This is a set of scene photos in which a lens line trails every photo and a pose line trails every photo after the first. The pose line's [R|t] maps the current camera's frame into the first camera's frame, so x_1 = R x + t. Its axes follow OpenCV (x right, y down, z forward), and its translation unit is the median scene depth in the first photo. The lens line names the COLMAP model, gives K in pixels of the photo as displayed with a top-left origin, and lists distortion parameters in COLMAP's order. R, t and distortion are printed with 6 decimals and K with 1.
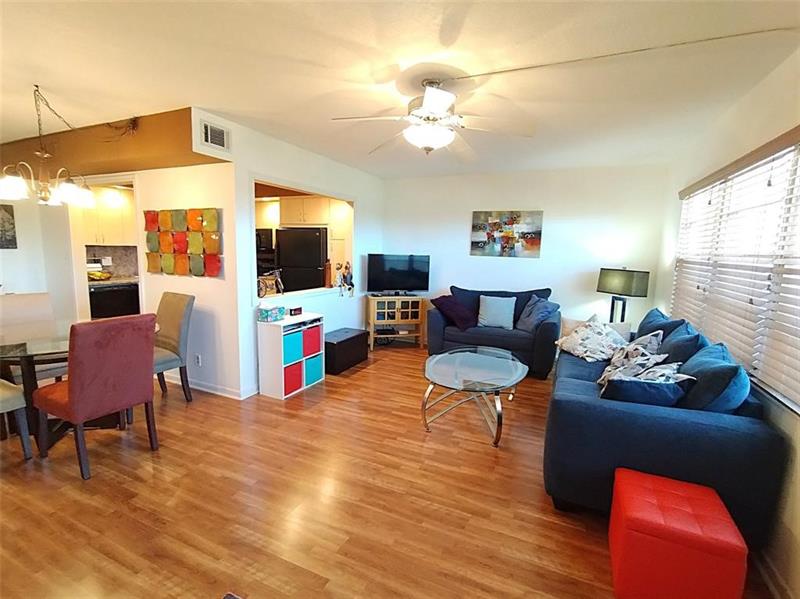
lens RADIAL K [[376.6, 0, 398.3], [0, 376.6, 294.7], [0, 0, 1]] dist [-0.000240, 0.000071]
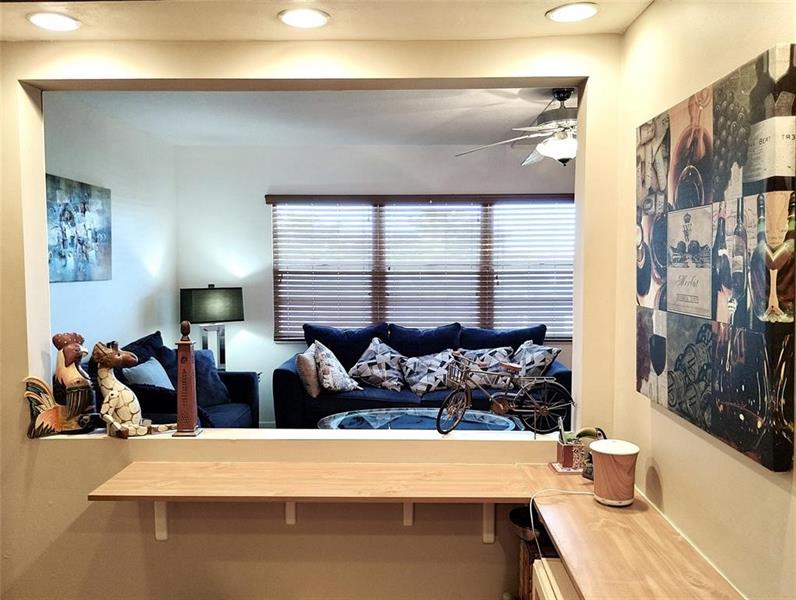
lens RADIAL K [[654.7, 0, 398.0], [0, 654.7, 300.0], [0, 0, 1]] dist [0.042210, -0.005344]
pose [[-0.390656, -0.081967, 0.916880, -0.647992], [0.105501, 0.985478, 0.133050, -0.157678], [-0.914471, 0.148708, -0.376336, 1.041582]]
